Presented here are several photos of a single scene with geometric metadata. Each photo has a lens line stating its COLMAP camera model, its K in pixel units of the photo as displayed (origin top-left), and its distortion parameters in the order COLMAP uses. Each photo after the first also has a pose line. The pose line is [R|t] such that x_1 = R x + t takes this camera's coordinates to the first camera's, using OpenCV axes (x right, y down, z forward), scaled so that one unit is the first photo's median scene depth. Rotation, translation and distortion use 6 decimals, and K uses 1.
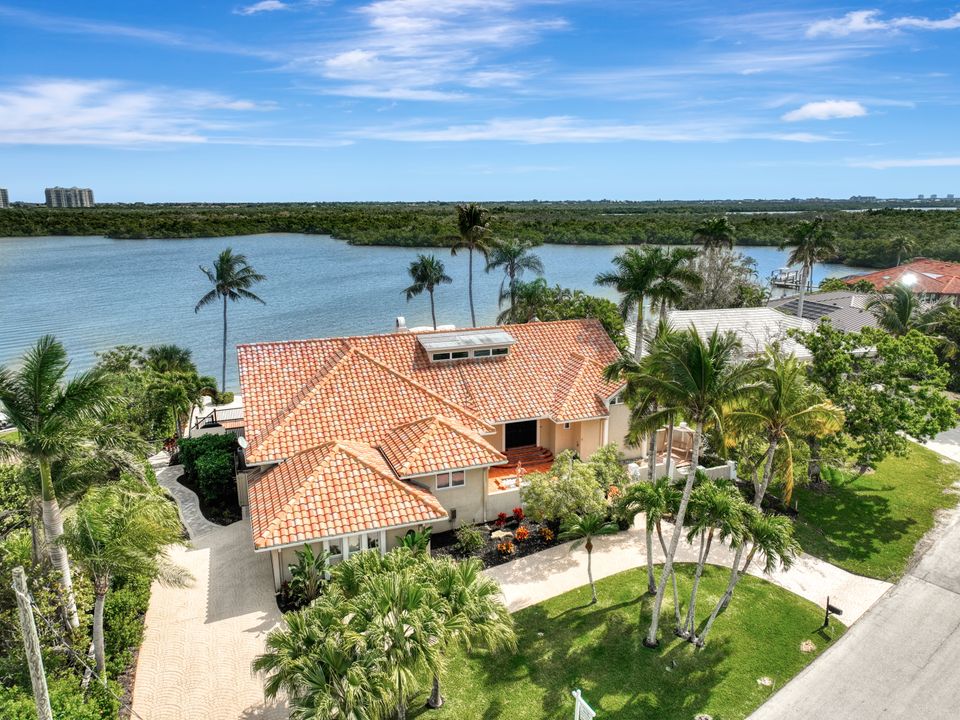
lens RADIAL K [[666.8, 0, 480.0], [0, 666.8, 360.0], [0, 0, 1]] dist [0.002044, 0.000848]
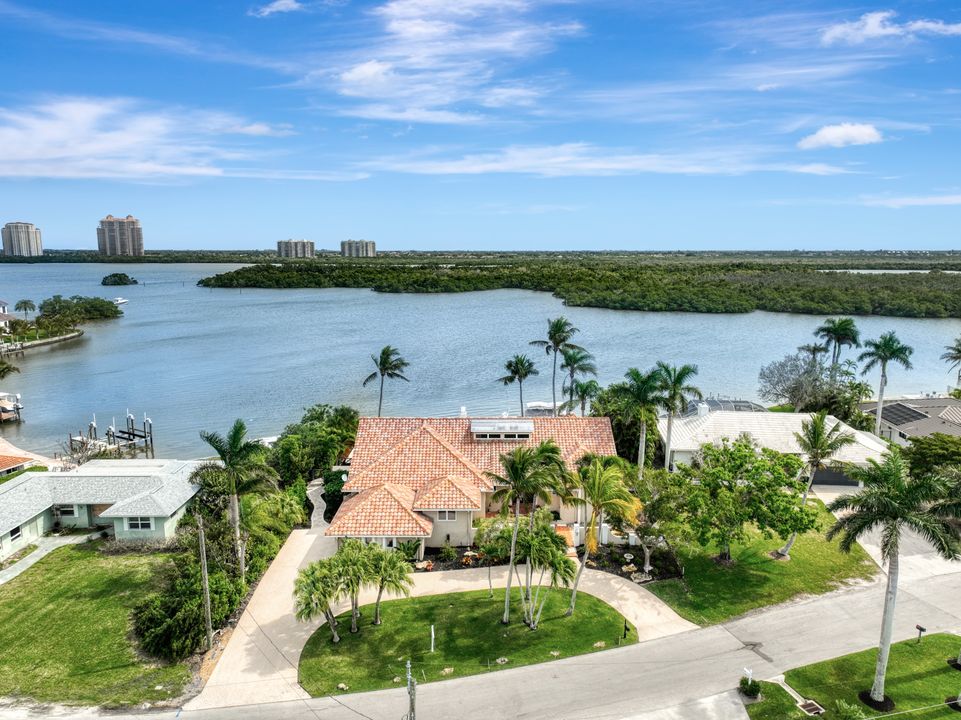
lens RADIAL K [[667.5, 0, 480.5], [0, 667.5, 360.0], [0, 0, 1]] dist [0.002044, 0.000848]
pose [[0.934538, 0.059491, -0.350856, 0.347187], [-0.083479, 0.995065, -0.053630, -0.072193], [0.345935, 0.079409, 0.934892, -0.322327]]
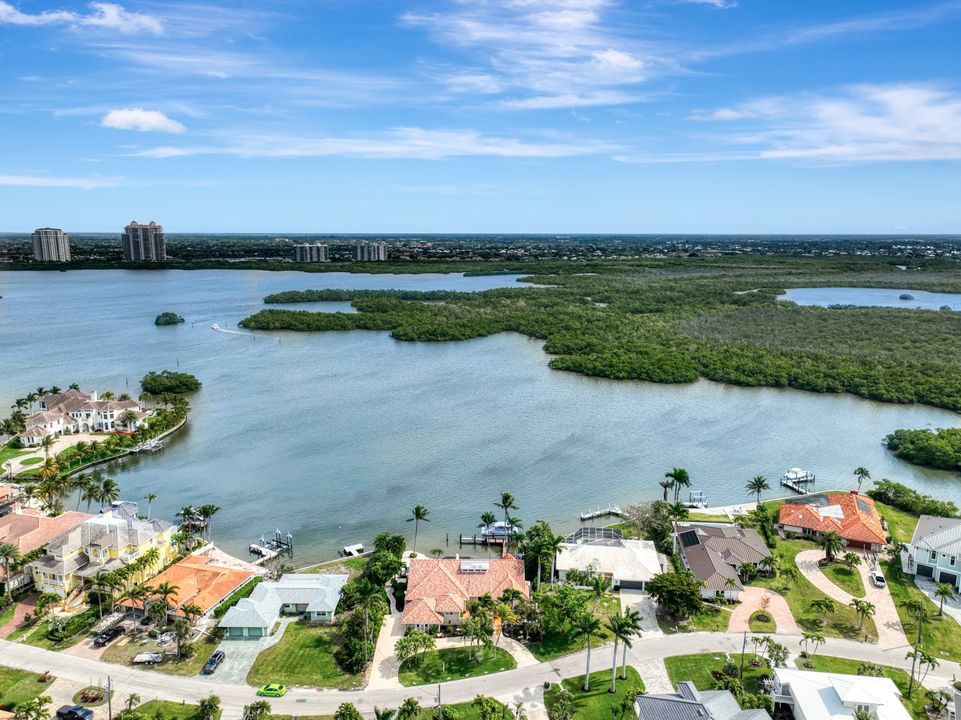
lens RADIAL K [[667.5, 0, 480.5], [0, 667.5, 360.0], [0, 0, 1]] dist [0.002044, 0.000848]
pose [[0.929757, 0.070545, -0.361353, 0.876243], [-0.087909, 0.995620, -0.031819, -0.729262], [0.357525, 0.061350, 0.931886, -1.652007]]
